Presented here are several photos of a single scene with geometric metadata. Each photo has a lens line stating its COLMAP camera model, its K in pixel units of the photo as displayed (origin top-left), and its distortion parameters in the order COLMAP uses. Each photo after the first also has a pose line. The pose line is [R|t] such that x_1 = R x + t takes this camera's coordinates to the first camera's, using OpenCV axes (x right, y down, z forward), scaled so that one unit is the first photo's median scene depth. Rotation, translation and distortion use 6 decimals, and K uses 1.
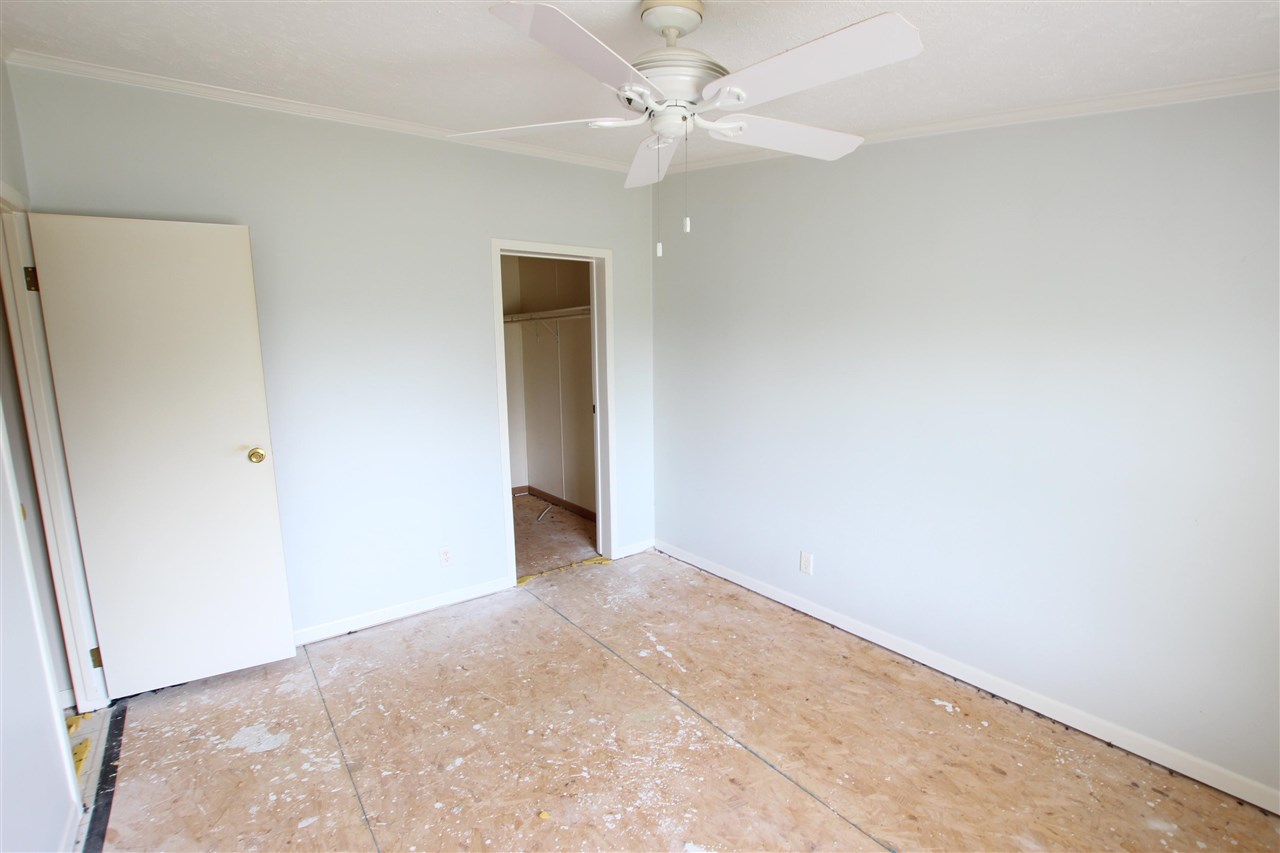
lens RADIAL K [[593.6, 0, 641.2], [0, 593.6, 427.7], [0, 0, 1]] dist [-0.030296, 0.001831]
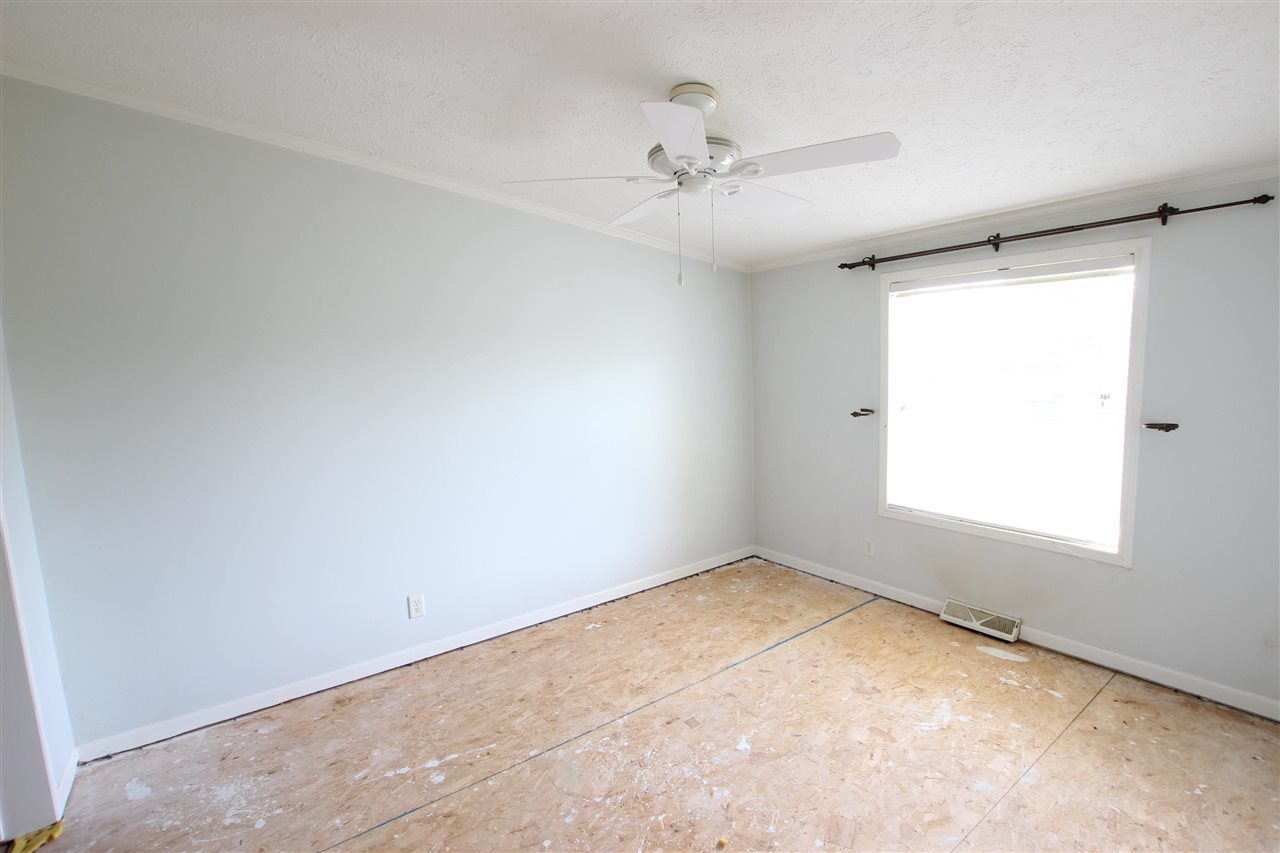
lens RADIAL K [[593.6, 0, 640.5], [0, 593.6, 424.6], [0, 0, 1]] dist [-0.030296, 0.001831]
pose [[0.007897, -0.087246, 0.996156, -0.689154], [0.181480, 0.979769, 0.084372, -0.074947], [-0.983363, 0.180116, 0.023571, 0.638870]]
